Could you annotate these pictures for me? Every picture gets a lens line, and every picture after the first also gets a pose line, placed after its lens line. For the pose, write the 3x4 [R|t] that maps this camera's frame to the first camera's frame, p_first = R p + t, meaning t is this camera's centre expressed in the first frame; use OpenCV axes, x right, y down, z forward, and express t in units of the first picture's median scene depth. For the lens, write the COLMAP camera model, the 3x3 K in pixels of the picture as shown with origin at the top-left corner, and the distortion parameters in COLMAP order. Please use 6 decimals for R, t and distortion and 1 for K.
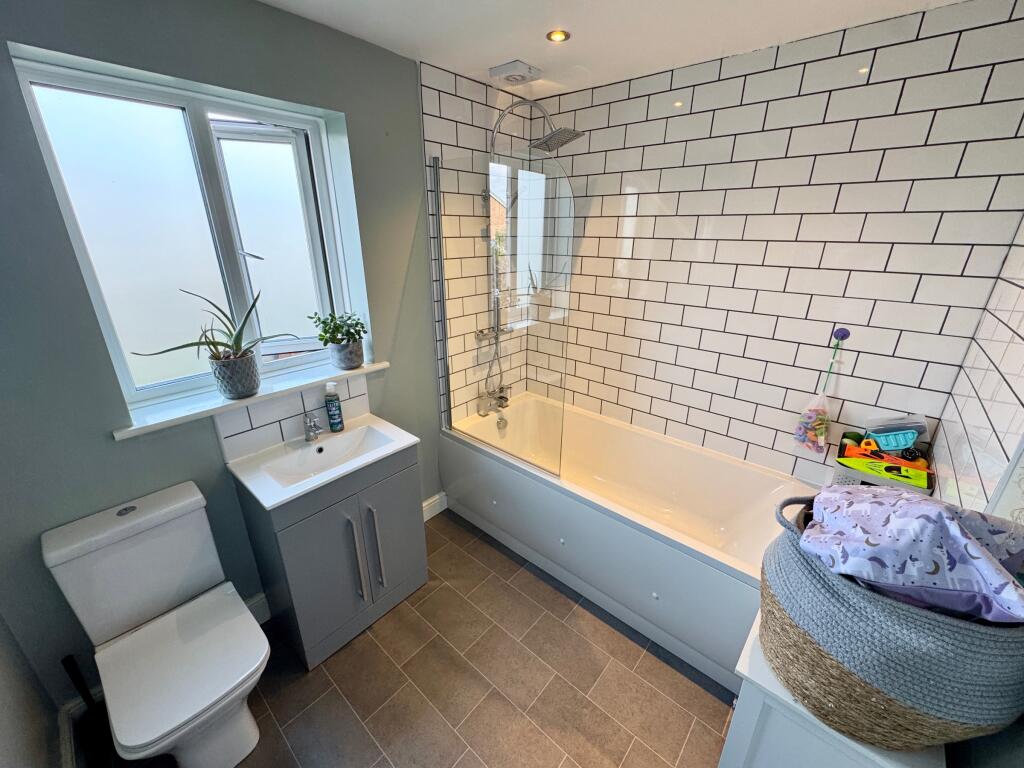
lens RADIAL K [[409.5, 0, 513.2], [0, 409.5, 377.4], [0, 0, 1]] dist [-0.004220, 0.001274]
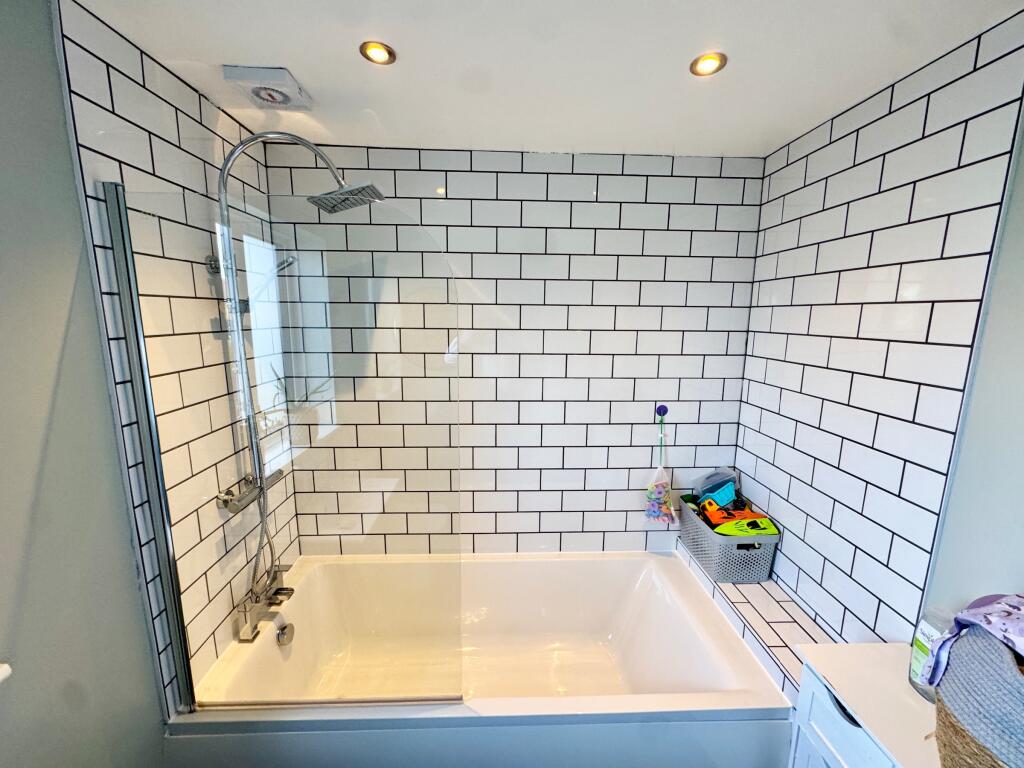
lens RADIAL K [[409.5, 0, 515.2], [0, 409.5, 381.8], [0, 0, 1]] dist [-0.004220, 0.001274]
pose [[0.726966, -0.108235, 0.678090, -0.190091], [0.228091, 0.969491, -0.089784, -0.145178], [-0.647684, 0.219936, 0.729475, 0.365121]]
